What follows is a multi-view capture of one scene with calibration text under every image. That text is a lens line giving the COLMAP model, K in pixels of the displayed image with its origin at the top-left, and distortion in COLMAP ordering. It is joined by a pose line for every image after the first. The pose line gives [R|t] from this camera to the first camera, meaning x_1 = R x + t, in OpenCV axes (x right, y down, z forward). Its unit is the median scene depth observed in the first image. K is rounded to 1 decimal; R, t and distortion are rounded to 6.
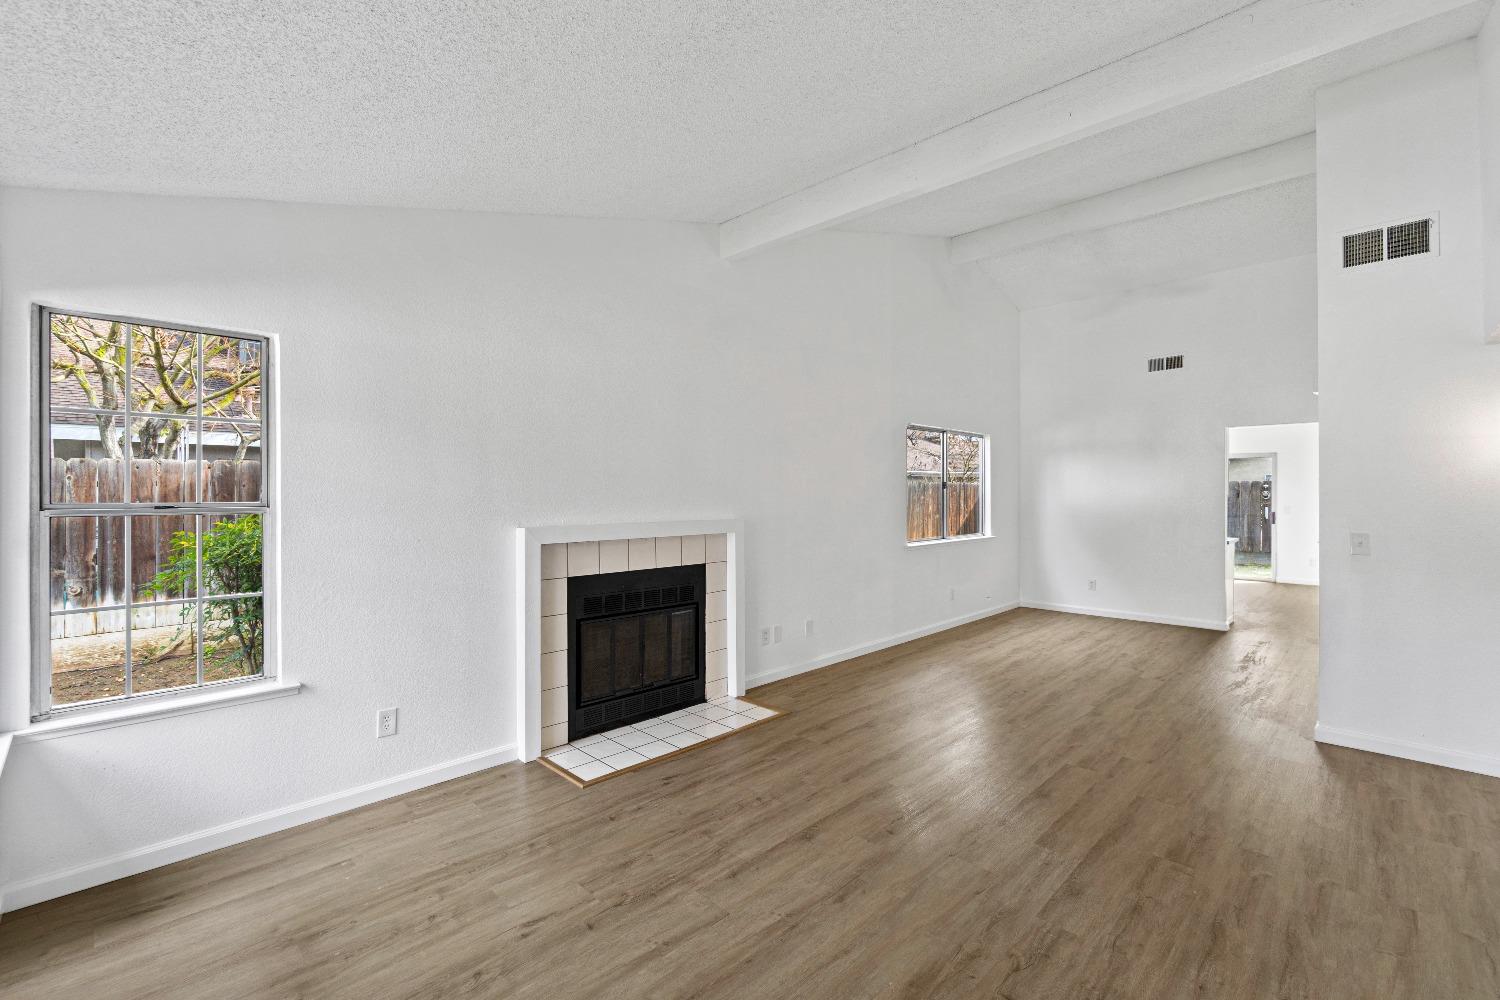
lens RADIAL K [[652.7, 0, 742.1], [0, 652.7, 483.4], [0, 0, 1]] dist [0.001865, 0.000529]
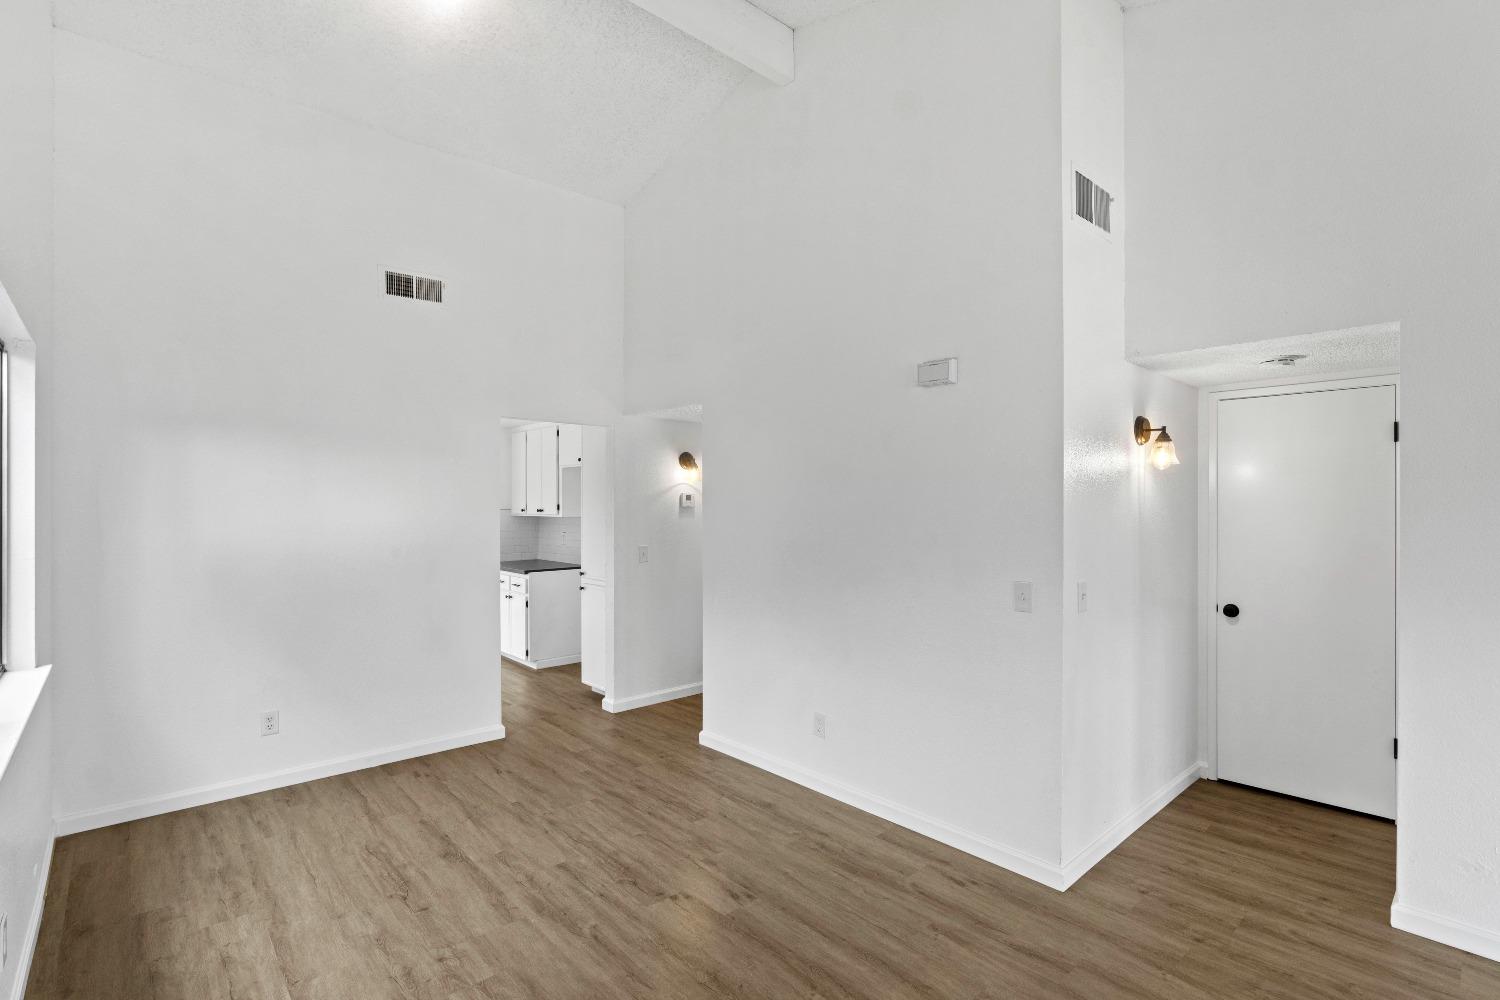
lens RADIAL K [[682.1, 0, 725.0], [0, 682.1, 512.3], [0, 0, 1]] dist [0.000544, -0.000136]
pose [[0.061046, 0.000305, 0.998135, 0.144855], [-0.022709, 0.999742, 0.001083, 0.005907], [-0.997877, -0.022733, 0.061038, 1.319022]]
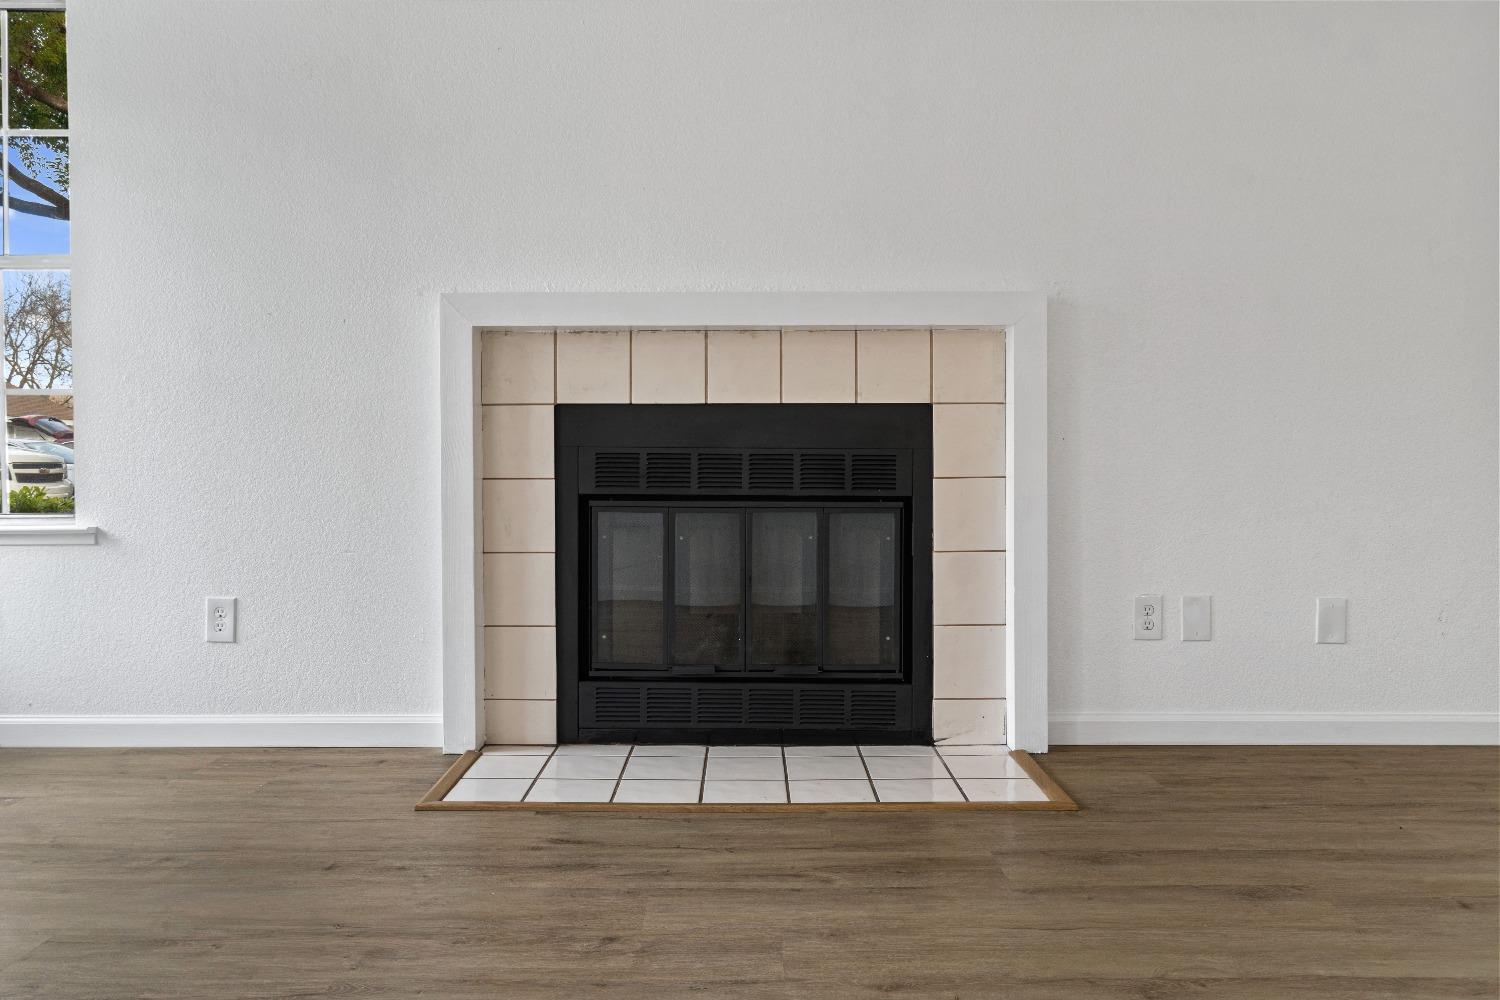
lens RADIAL K [[1126.1, 0, 746.8], [0, 1126.1, 472.9], [0, 0, 1]] dist [-0.005714, 0.000904]
pose [[0.710319, 0.013897, -0.703742, 0.418733], [0.009509, 0.999524, 0.029336, 0.172240], [0.703815, -0.027529, 0.709849, 0.510422]]
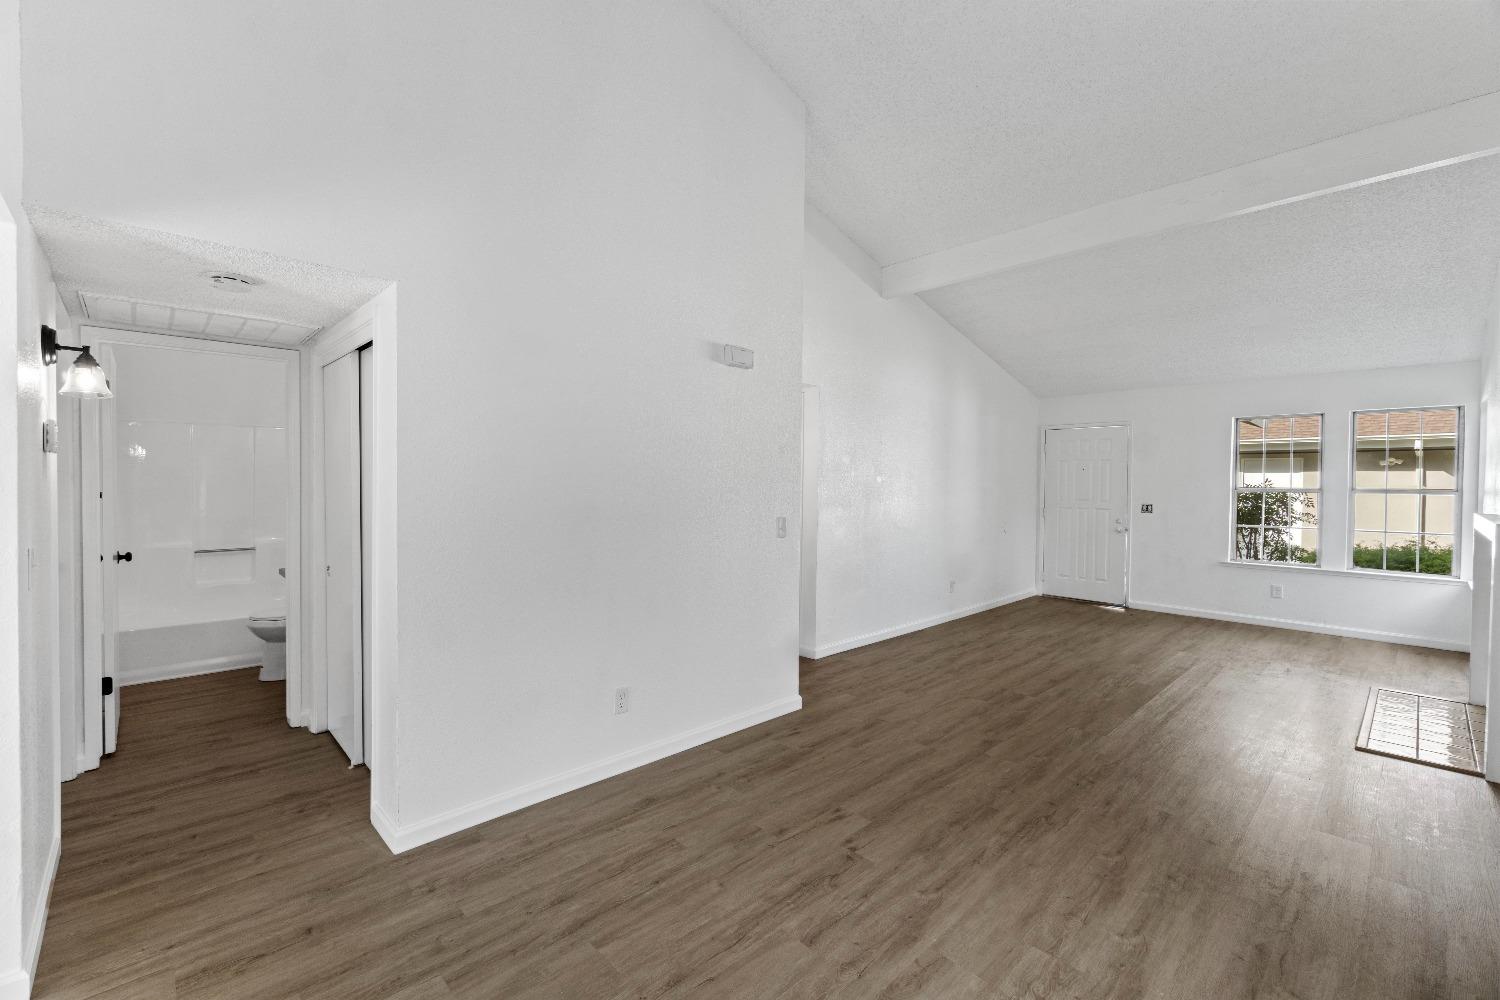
lens RADIAL K [[645.5, 0, 745.8], [0, 645.5, 489.9], [0, 0, 1]] dist [-0.002226, 0.000928]
pose [[-0.999798, -0.001474, 0.020069, 0.952004], [-0.001646, 0.999962, -0.008567, 0.038958], [-0.020056, -0.008599, -0.999762, 2.088865]]
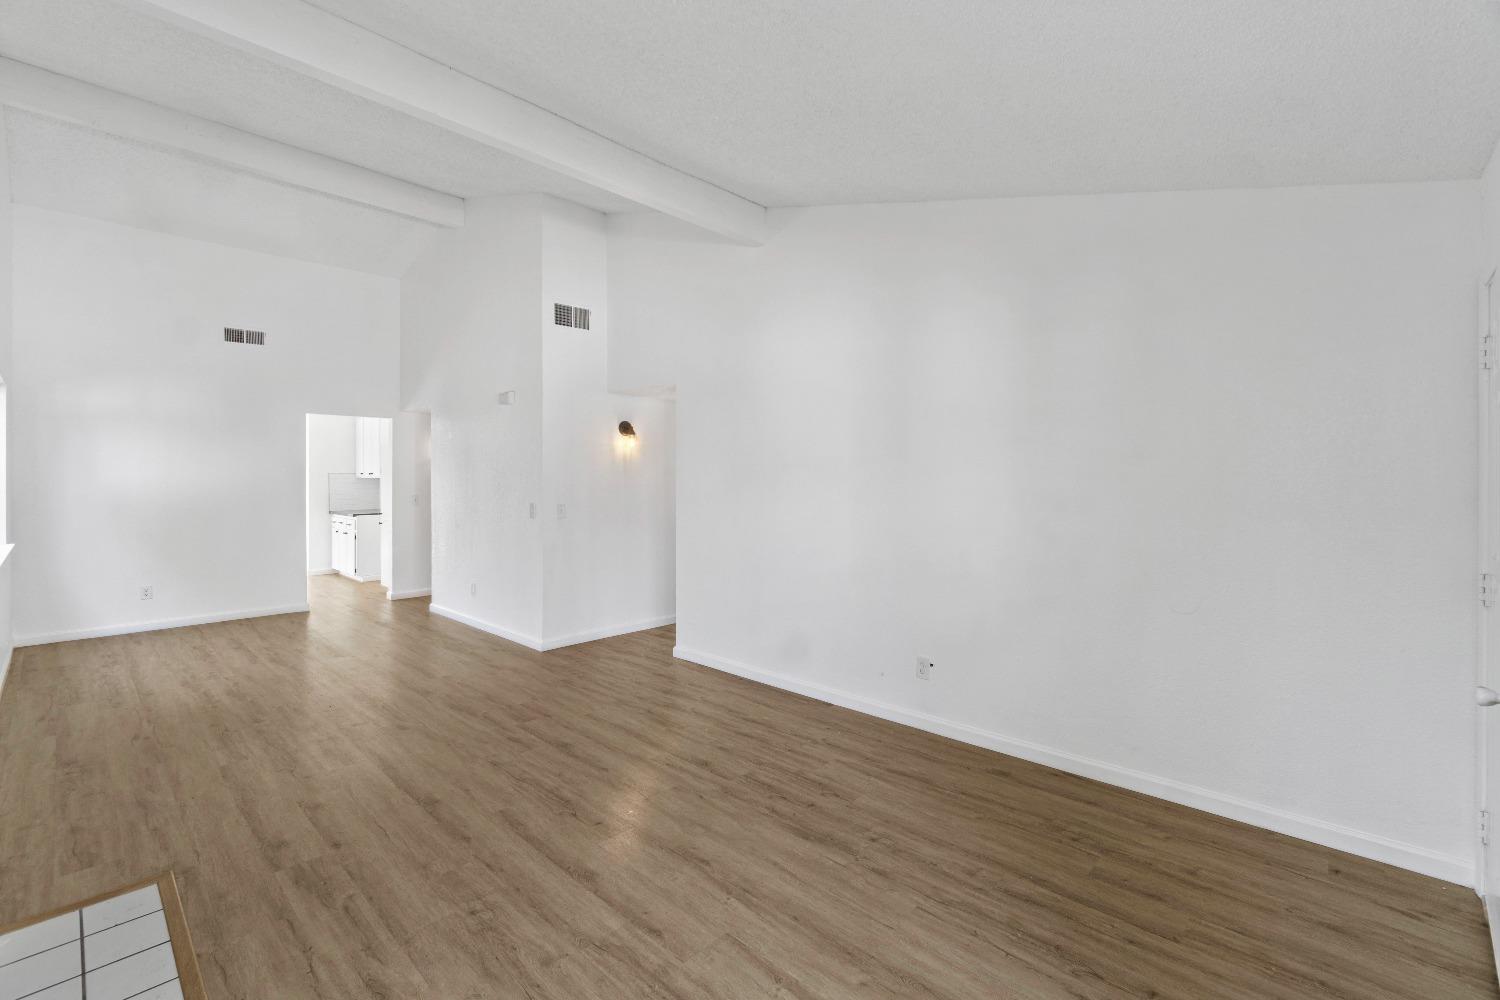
lens RADIAL K [[652.3, 0, 748.5], [0, 652.3, 490.3], [0, 0, 1]] dist [-0.026384, 0.015643]
pose [[-0.032939, -0.018156, 0.999292, -0.551865], [-0.017478, 0.999693, 0.017587, 0.008456], [-0.999305, -0.016886, -0.033246, 0.602913]]
